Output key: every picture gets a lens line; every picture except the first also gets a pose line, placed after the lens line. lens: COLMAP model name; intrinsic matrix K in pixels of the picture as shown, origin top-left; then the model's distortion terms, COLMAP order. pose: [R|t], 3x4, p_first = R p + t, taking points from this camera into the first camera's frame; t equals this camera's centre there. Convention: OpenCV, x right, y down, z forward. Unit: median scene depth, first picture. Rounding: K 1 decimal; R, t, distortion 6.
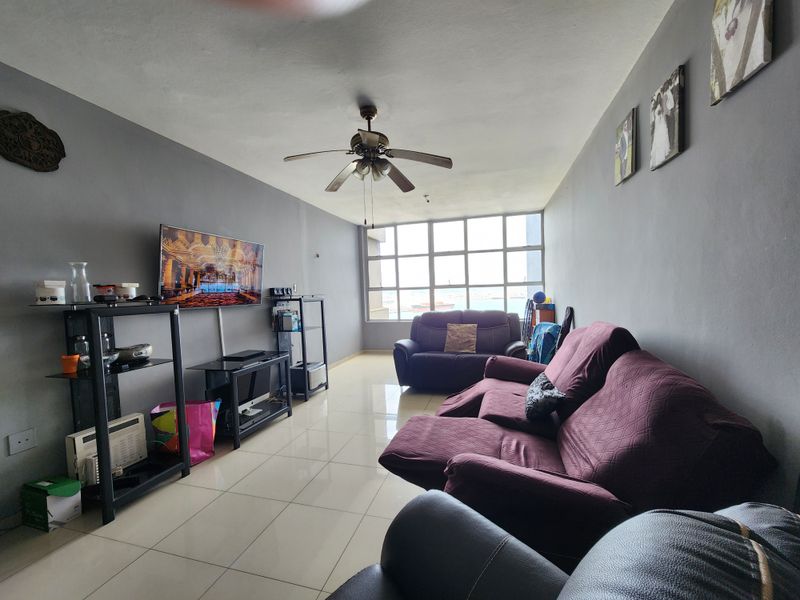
lens RADIAL K [[326.2, 0, 401.6], [0, 326.2, 305.9], [0, 0, 1]] dist [0.014435, -0.010188]
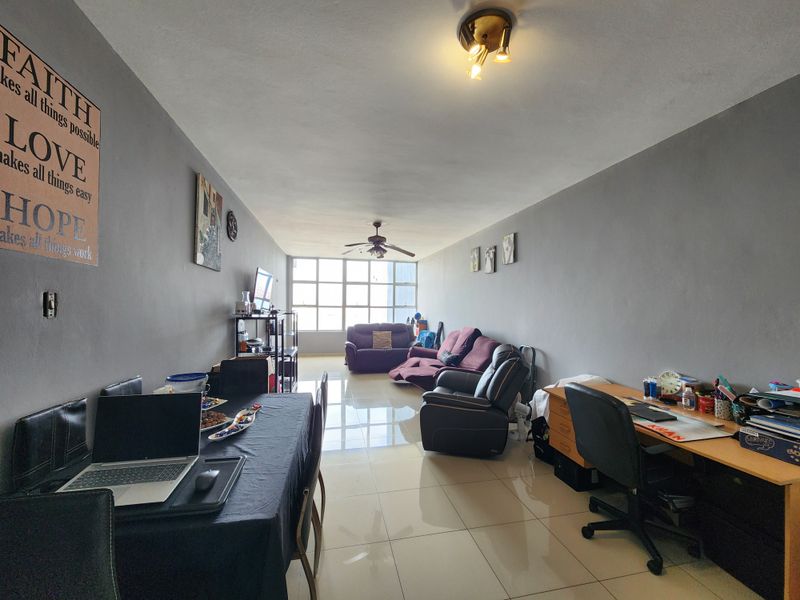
lens RADIAL K [[326.2, 0, 401.6], [0, 326.2, 305.9], [0, 0, 1]] dist [0.014435, -0.010188]
pose [[0.883254, 0.043333, 0.466889, -0.501104], [-0.019525, 0.998256, -0.055714, 0.018086], [-0.468489, 0.040093, 0.882559, -0.485454]]
